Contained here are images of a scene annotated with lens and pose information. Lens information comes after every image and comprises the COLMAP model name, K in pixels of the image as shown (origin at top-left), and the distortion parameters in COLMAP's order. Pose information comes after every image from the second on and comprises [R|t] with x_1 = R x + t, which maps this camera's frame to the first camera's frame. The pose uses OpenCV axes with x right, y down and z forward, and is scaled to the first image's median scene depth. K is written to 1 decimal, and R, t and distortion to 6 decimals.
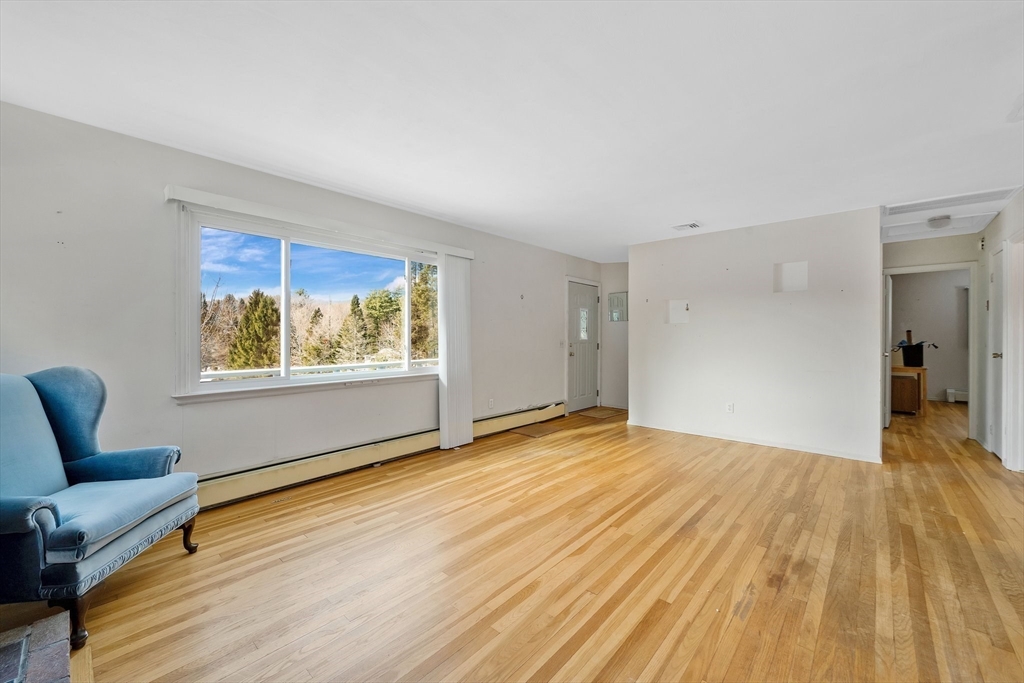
lens RADIAL K [[419.4, 0, 506.2], [0, 419.4, 339.4], [0, 0, 1]] dist [0.002817, 0.000243]
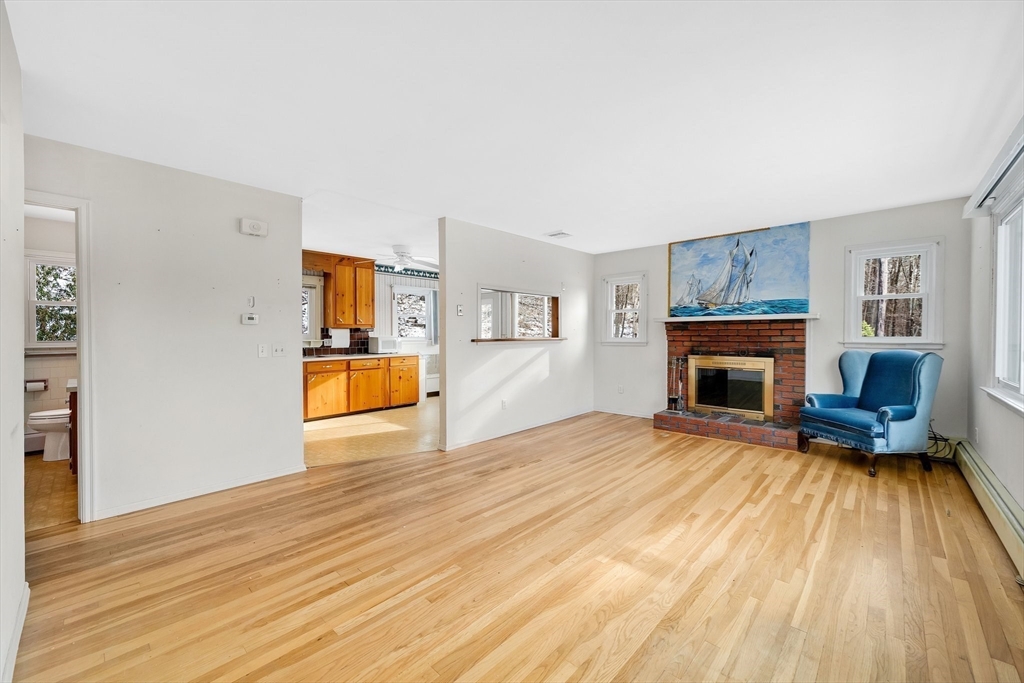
lens RADIAL K [[412.6, 0, 511.8], [0, 412.6, 338.4], [0, 0, 1]] dist [-0.001374, -0.000111]
pose [[-0.999851, 0.002076, 0.017156, 0.348286], [0.002352, 0.999868, 0.016054, -0.012116], [-0.017121, 0.016092, -0.999724, 1.663690]]
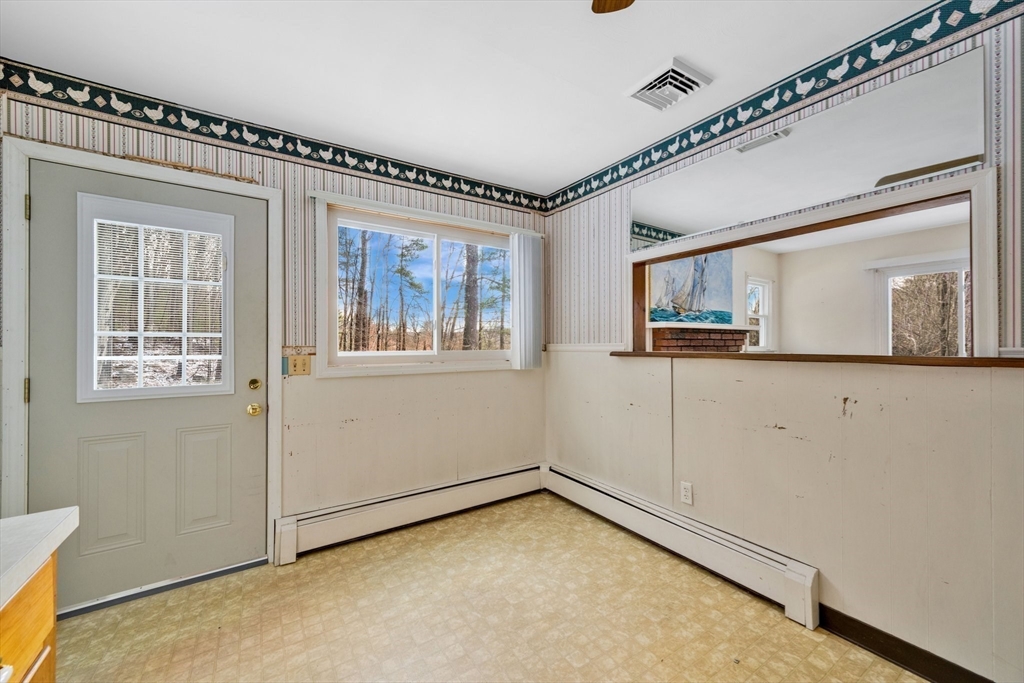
lens RADIAL K [[400.9, 0, 519.5], [0, 400.9, 343.2], [0, 0, 1]] dist [0.001277, -0.000272]
pose [[-0.243577, -0.002128, -0.969879, 1.000839], [-0.005466, 0.999985, -0.000822, -0.001231], [0.969866, 0.005101, -0.243585, -0.072738]]
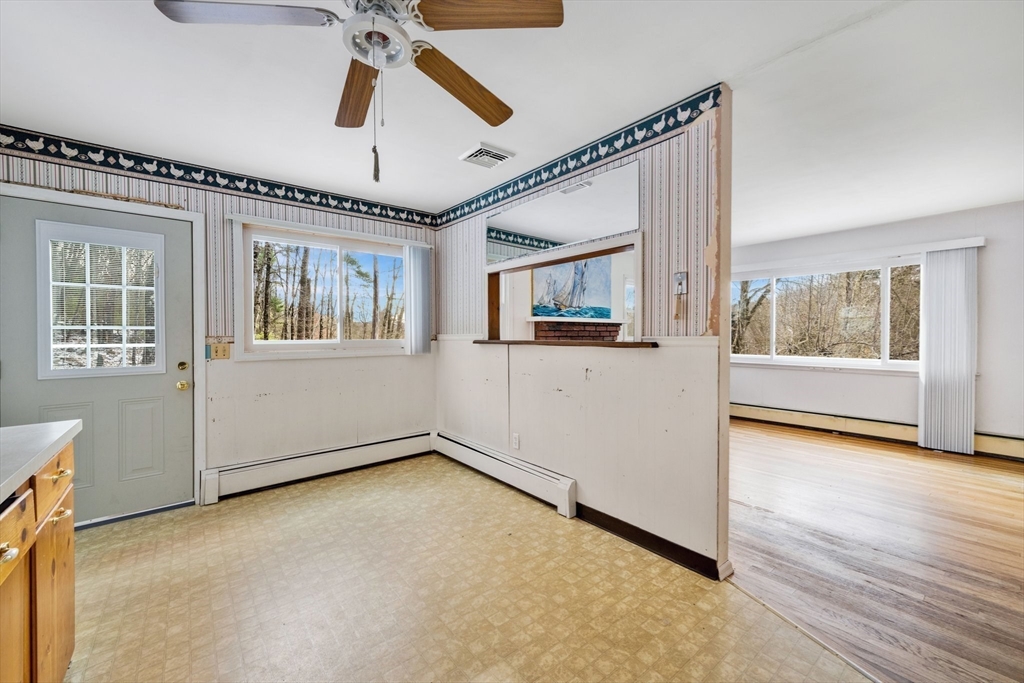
lens RADIAL K [[405.2, 0, 513.6], [0, 405.2, 338.6], [0, 0, 1]] dist [-0.000570, 0.000186]
pose [[-0.147814, 0.010326, -0.988961, 1.208691], [-0.004897, 0.999926, 0.011172, -0.002514], [0.989003, 0.006494, -0.147753, 0.161848]]
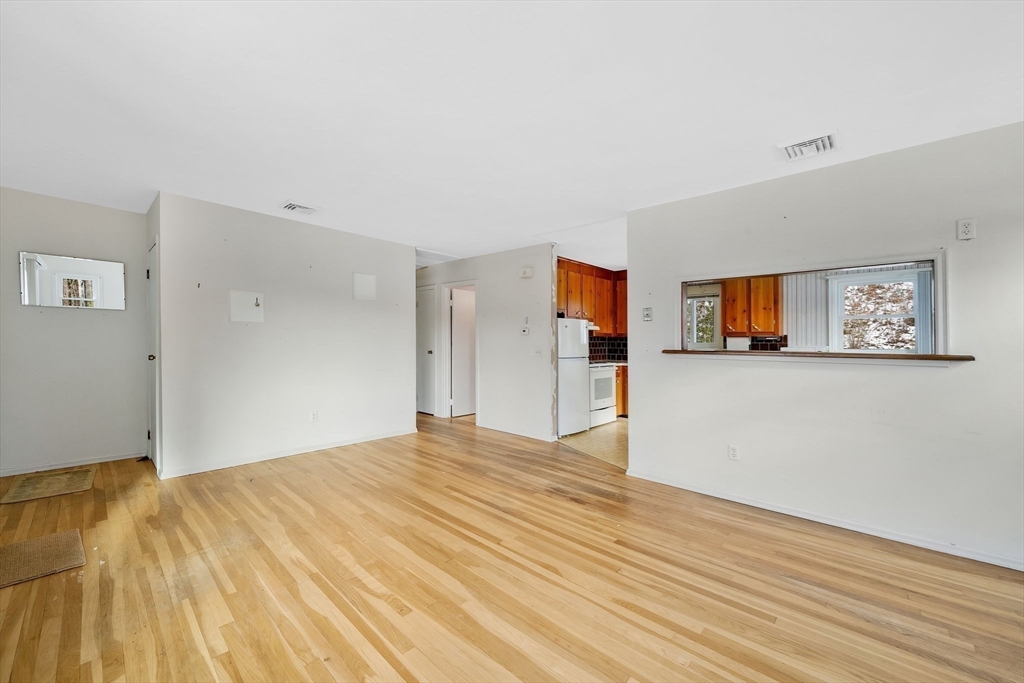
lens RADIAL K [[394.4, 0, 519.8], [0, 394.4, 340.1], [0, 0, 1]] dist [0.001688, 0.000491]
pose [[0.007268, -0.002347, 0.999971, -0.508628], [0.001726, 0.999996, 0.002334, -0.023039], [-0.999972, 0.001709, 0.007272, 0.720746]]
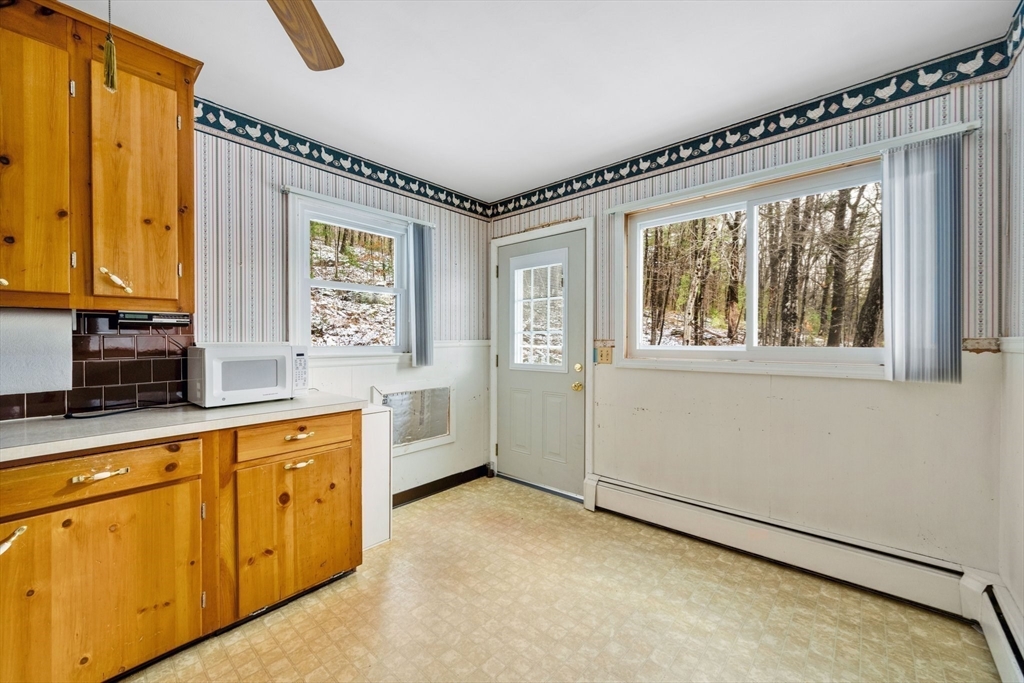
lens RADIAL K [[390.0, 0, 512.0], [0, 390.0, 341.5], [0, 0, 1]] dist [0.002024, -0.002920]
pose [[-0.999848, 0.000191, -0.017430, 0.632101], [-0.000029, 0.999920, 0.012646, -0.001215], [0.017431, 0.012644, -0.999768, 0.208392]]
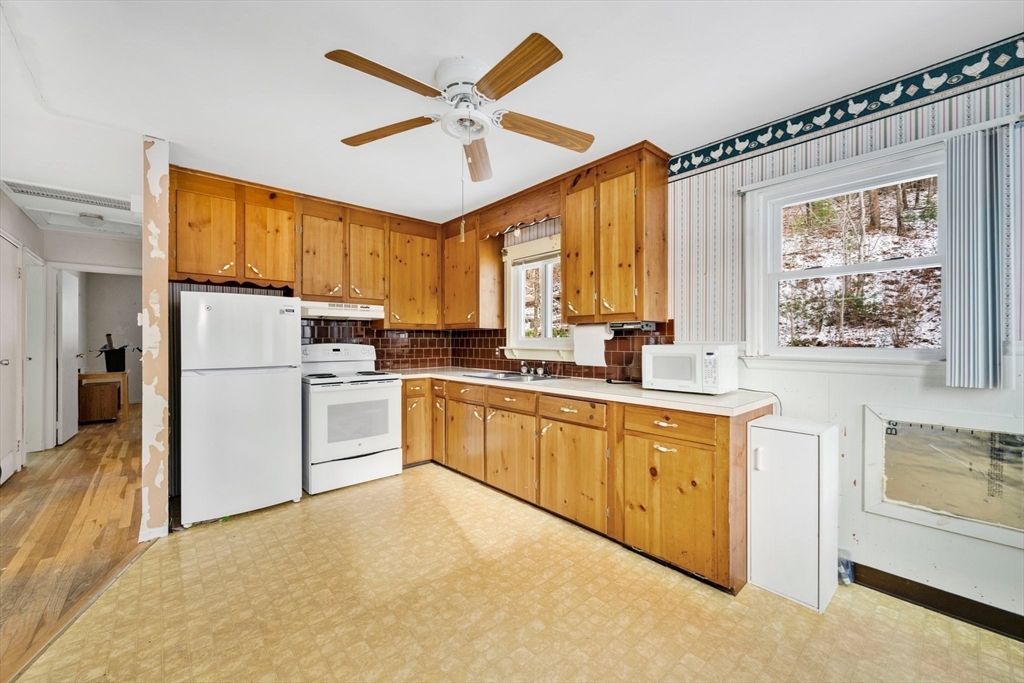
lens RADIAL K [[396.6, 0, 543.2], [0, 396.6, 340.7], [0, 0, 1]] dist [-0.009235, 0.000058]
pose [[0.058707, -0.001402, 0.998274, 0.302352], [0.009874, 0.999951, 0.000824, 0.002590], [-0.998226, 0.009808, 0.058718, -0.160589]]
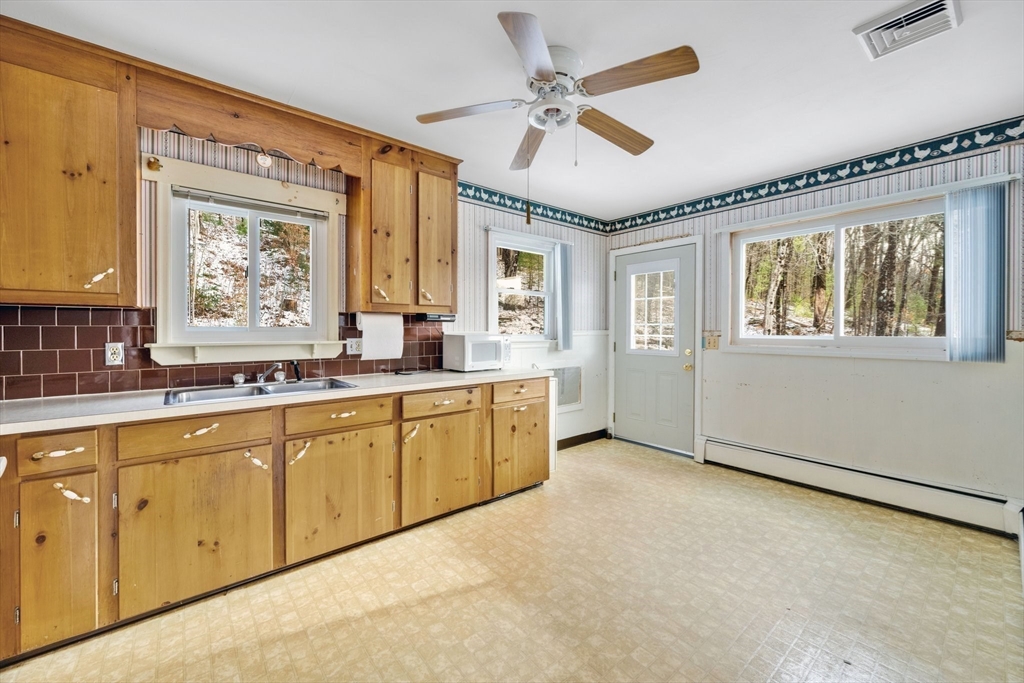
lens RADIAL K [[385.9, 0, 509.1], [0, 385.9, 330.2], [0, 0, 1]] dist [-0.015127, 0.000263]
pose [[-0.988903, -0.003169, 0.148532, 0.809293], [-0.001237, 0.999913, 0.013098, -0.007858], [-0.148561, 0.012769, -0.988821, 0.493986]]
